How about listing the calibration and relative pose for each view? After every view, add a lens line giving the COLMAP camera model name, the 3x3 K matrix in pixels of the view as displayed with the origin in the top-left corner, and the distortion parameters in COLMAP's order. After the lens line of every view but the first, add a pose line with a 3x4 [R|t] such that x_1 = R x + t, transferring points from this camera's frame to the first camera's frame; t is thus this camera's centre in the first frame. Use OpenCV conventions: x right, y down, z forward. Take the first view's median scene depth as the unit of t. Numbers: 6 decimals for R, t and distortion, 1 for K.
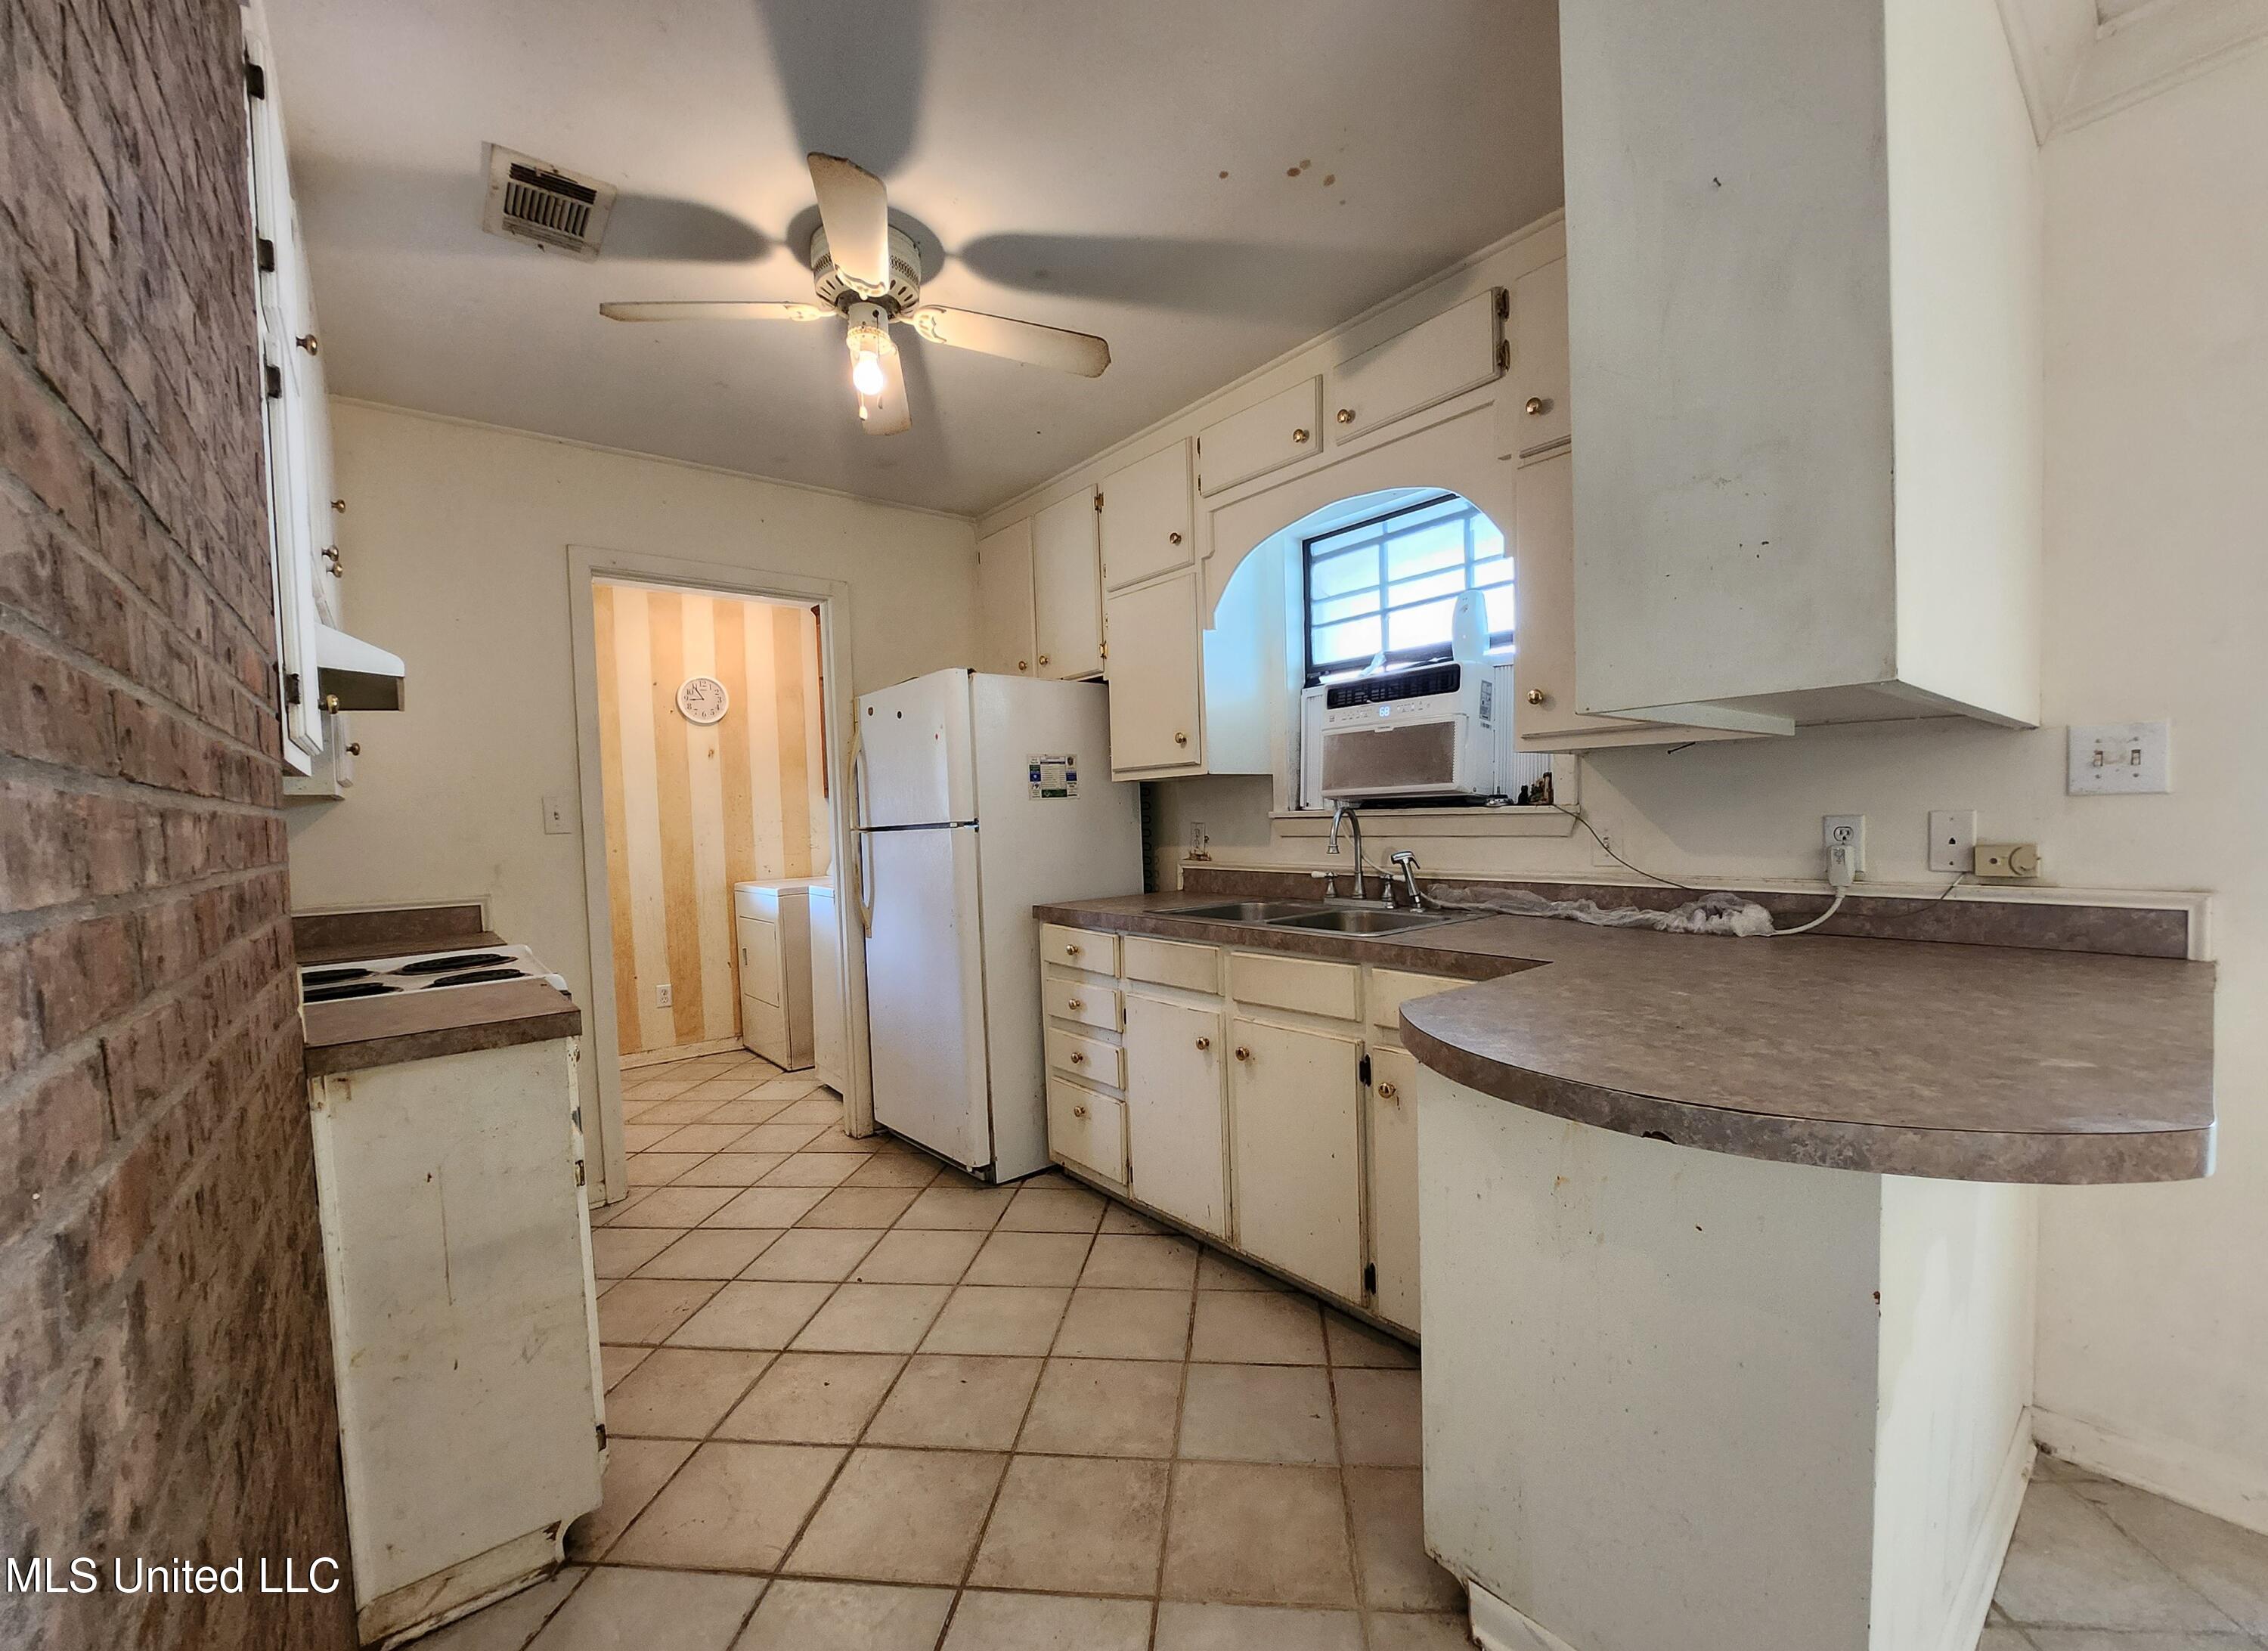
lens RADIAL K [[917.7, 0, 1145.4], [0, 917.7, 853.3], [0, 0, 1]] dist [-0.002168, -0.005919]
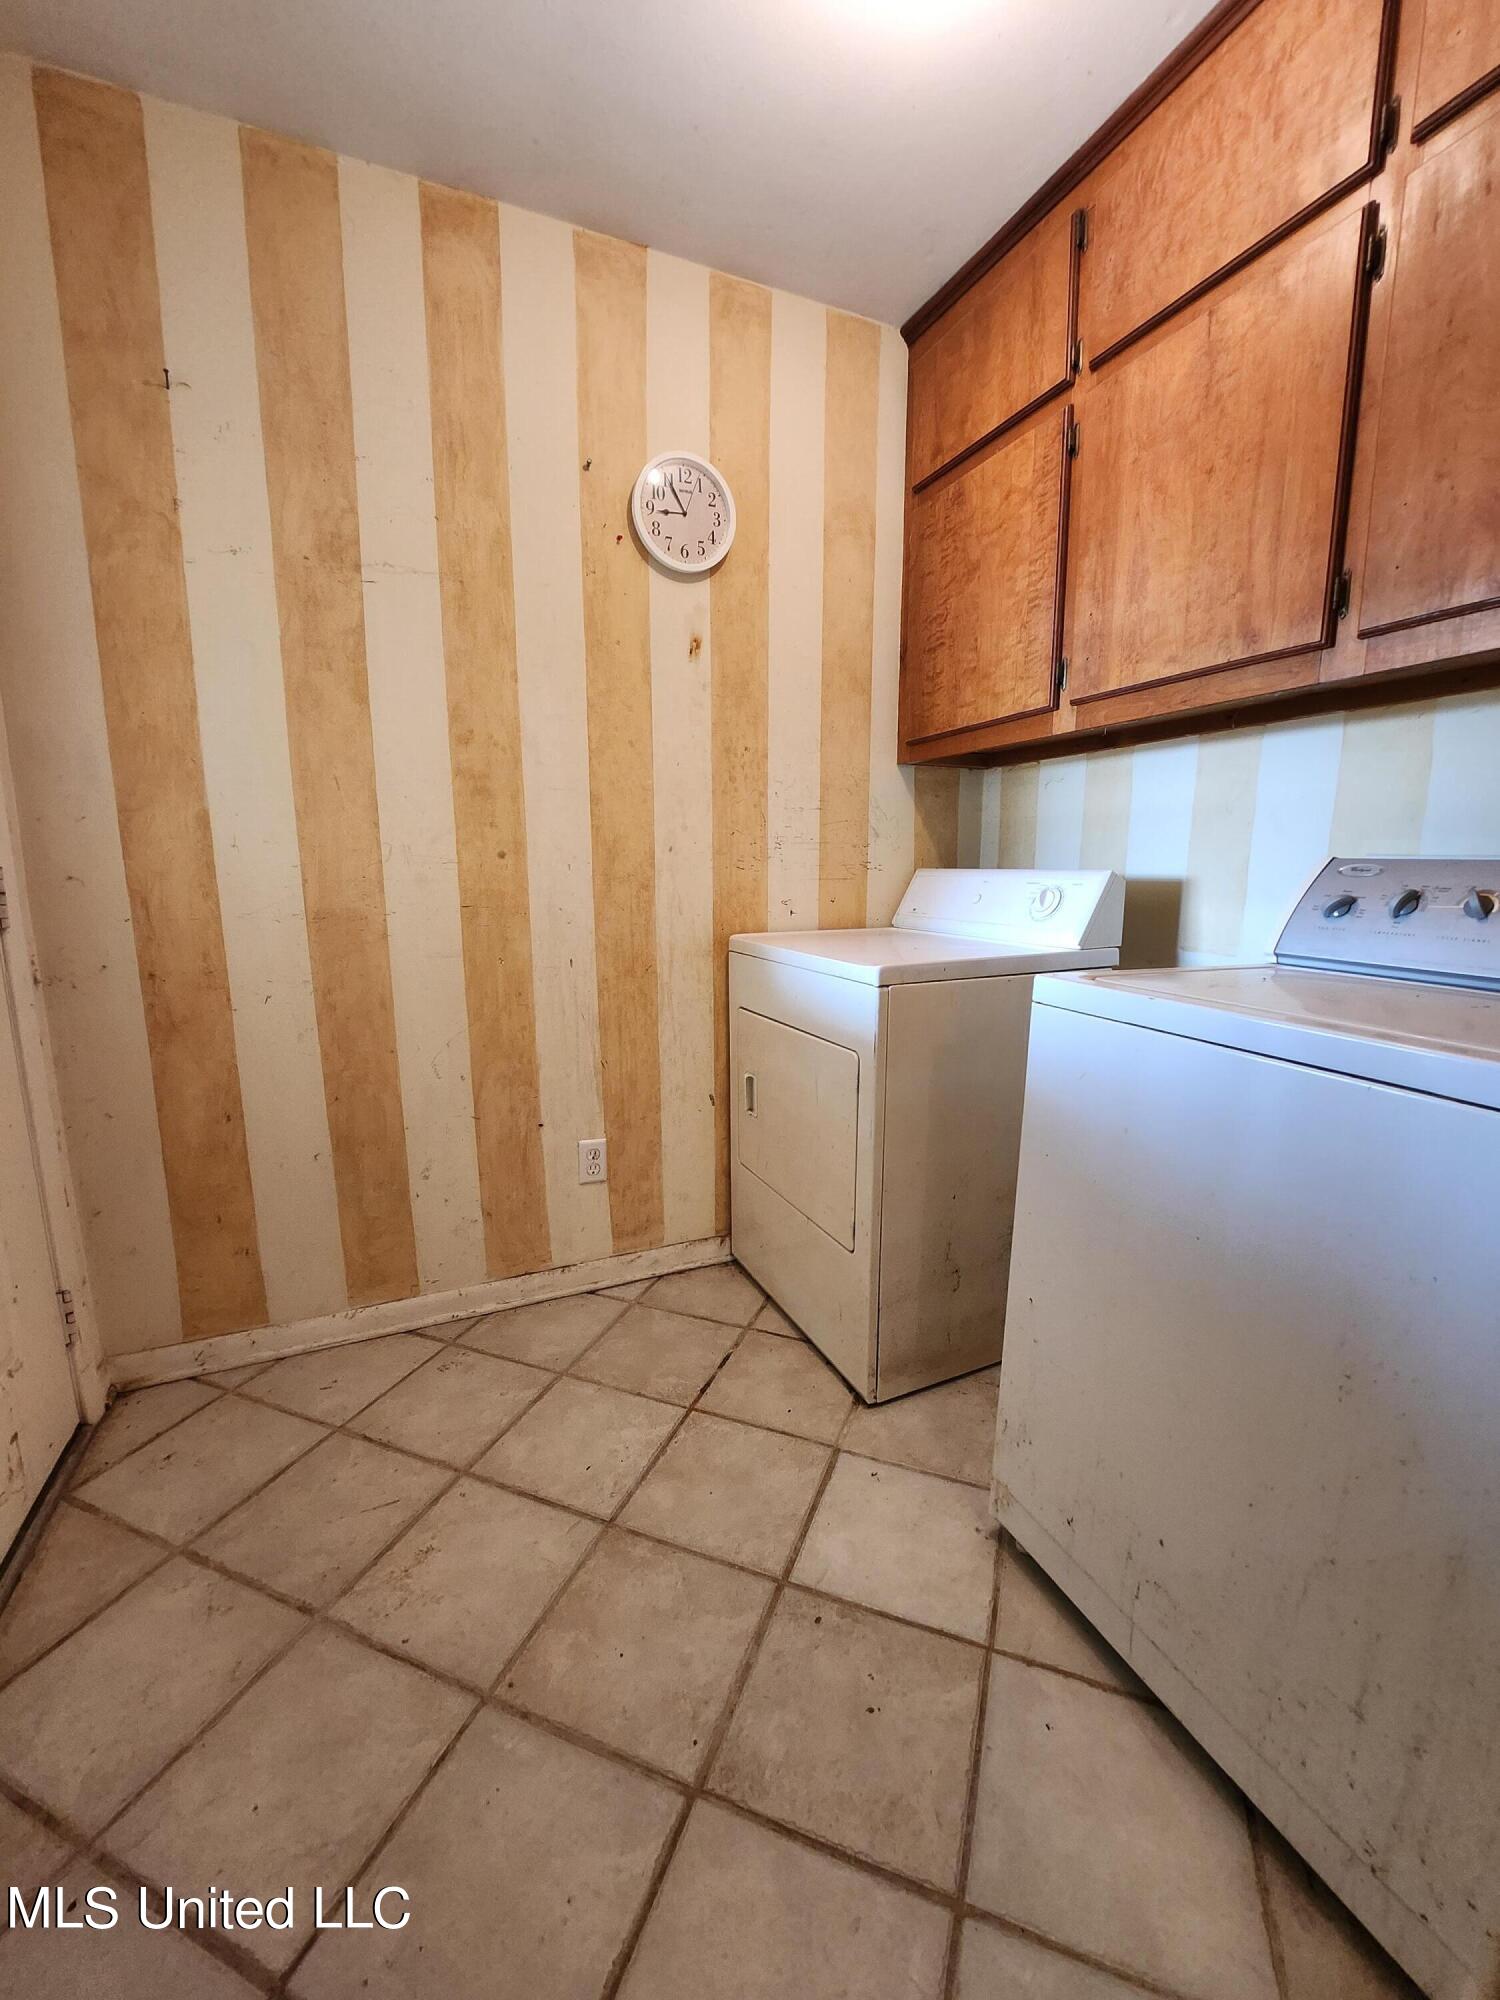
lens RADIAL K [[812.4, 0, 750.0], [0, 812.4, 1000.0], [0, 0, 1]] dist [-0.000644, 0.000032]
pose [[0.963187, 0.077103, -0.257539, -0.474263], [-0.043340, 0.989993, 0.134296, 0.012016], [0.265316, -0.118191, 0.956890, 0.863152]]
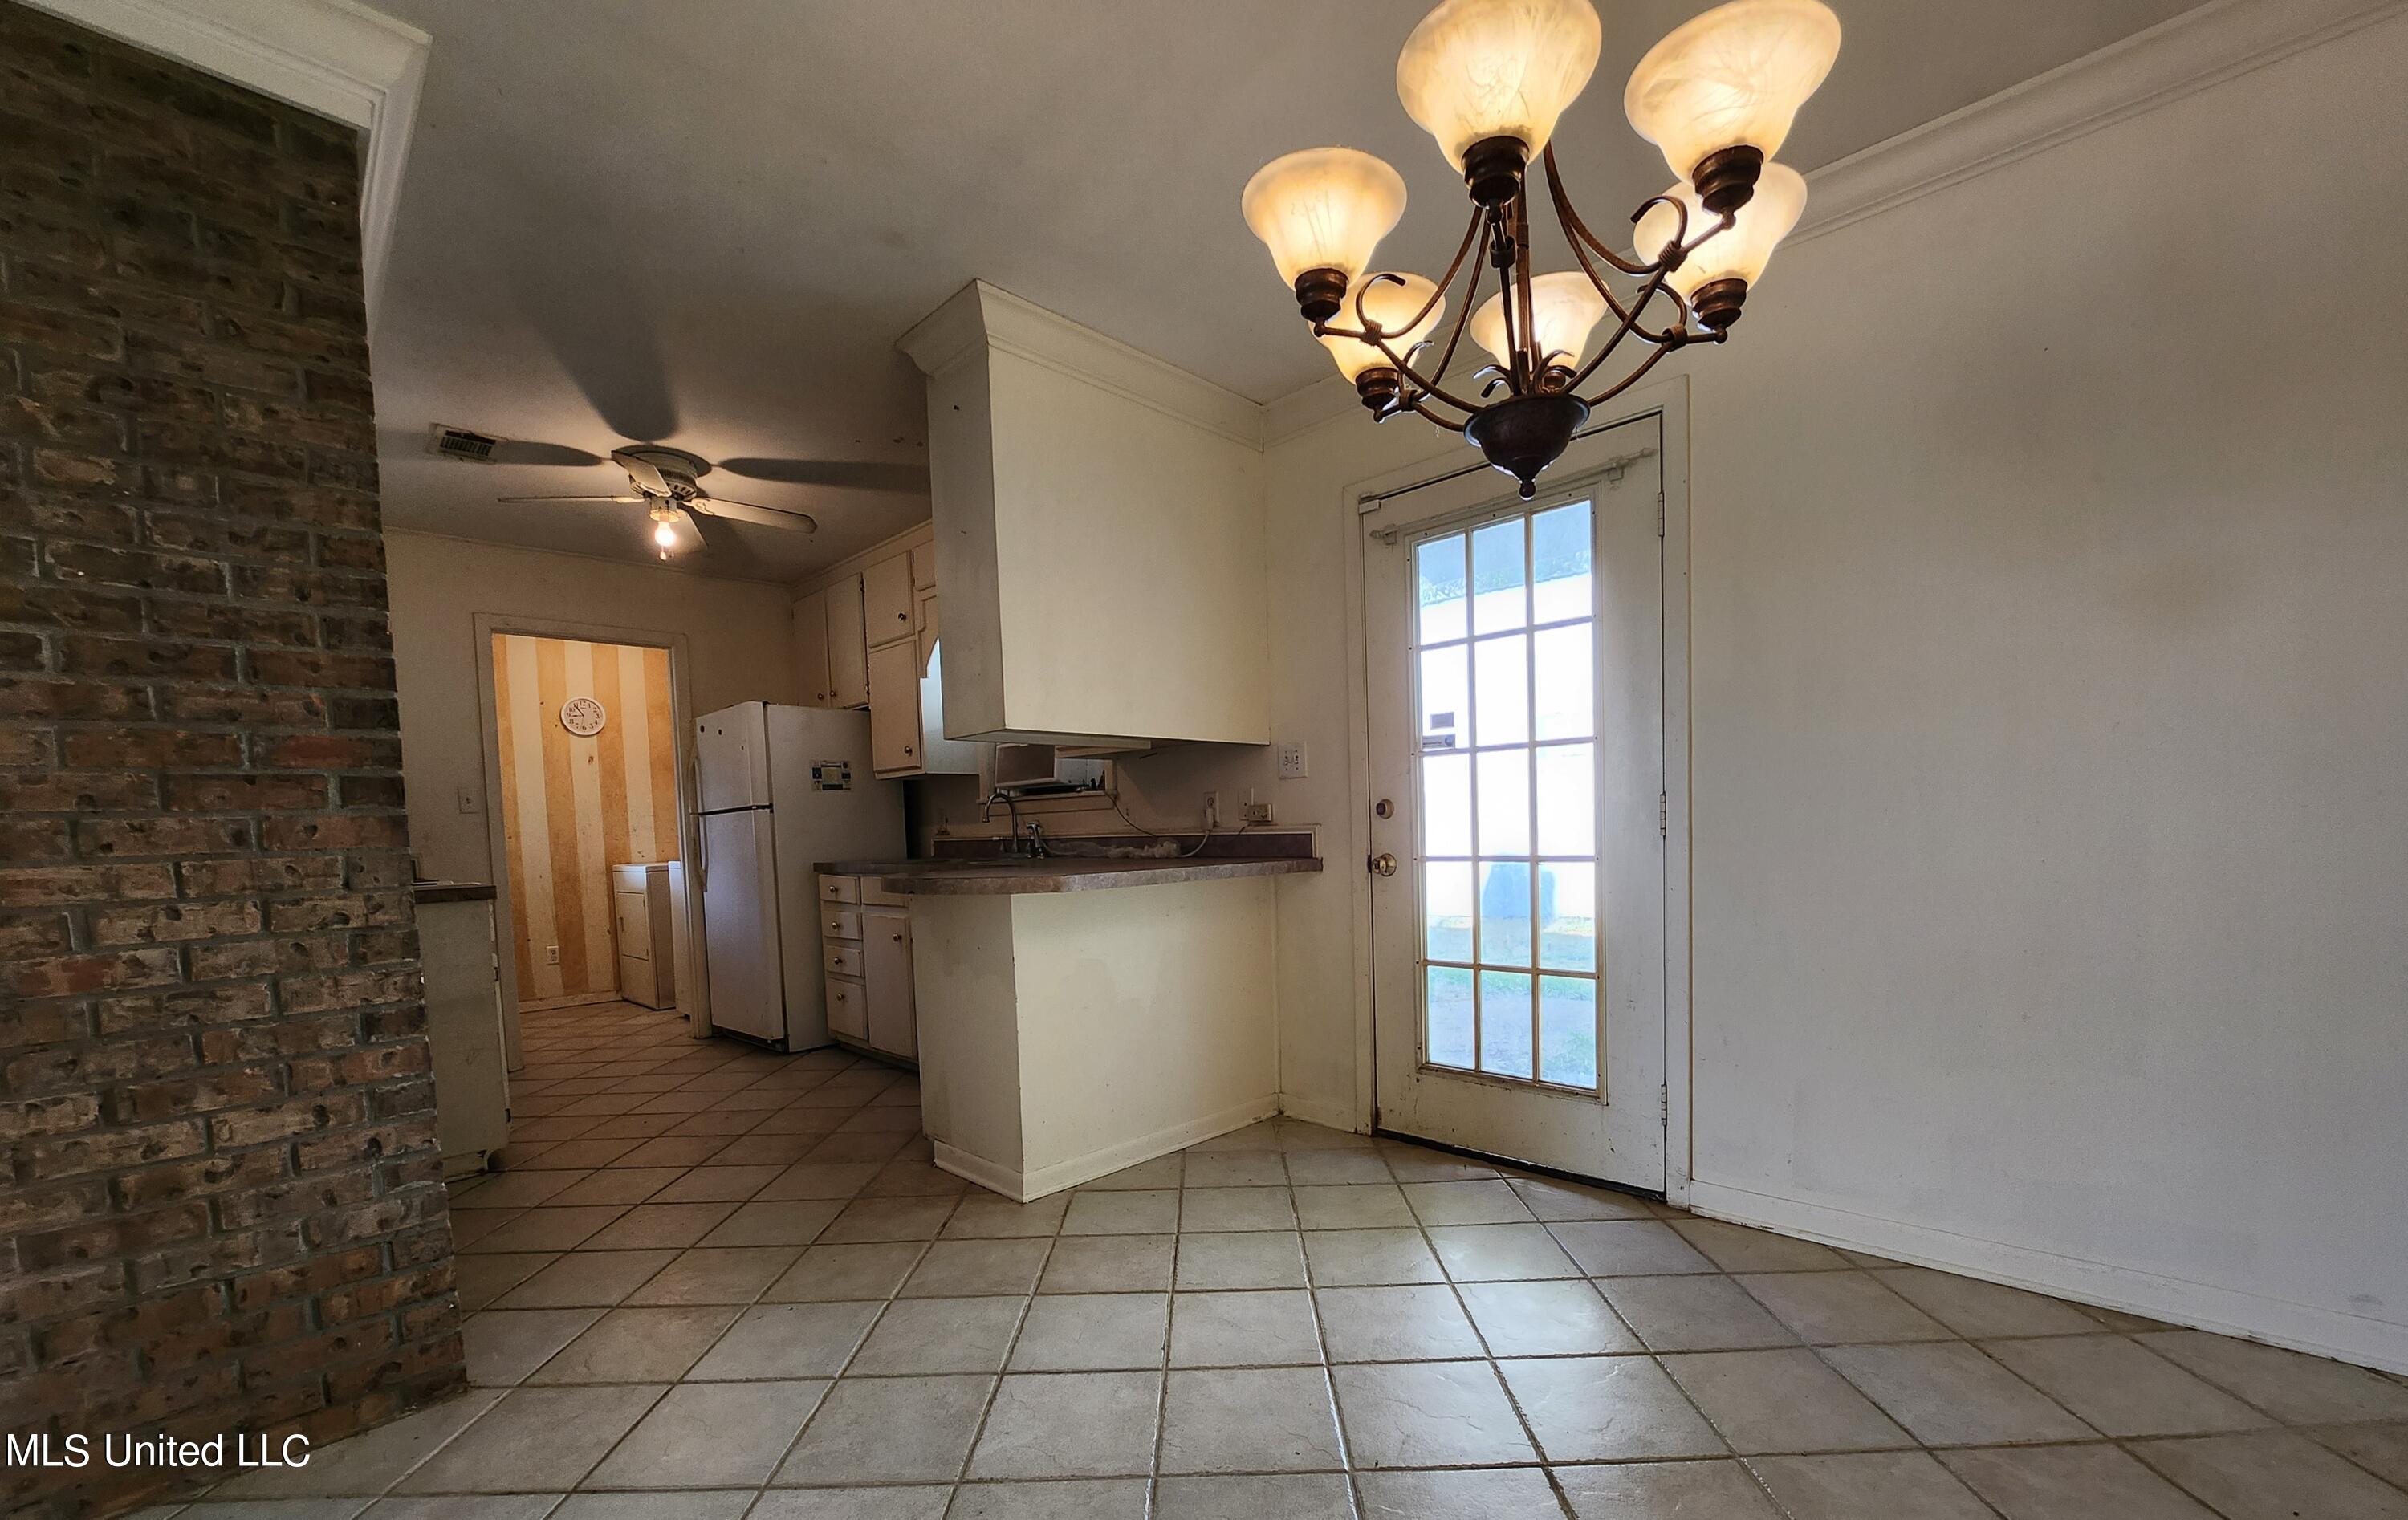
lens RADIAL K [[971.5, 0, 1202.6], [0, 971.5, 884.2], [0, 0, 1]] dist [-0.007878, -0.000044]
pose [[0.995072, -0.007229, 0.098893, 0.313971], [0.006316, 0.999935, 0.009542, 0.073111], [-0.098955, -0.008870, 0.995052, -0.554808]]
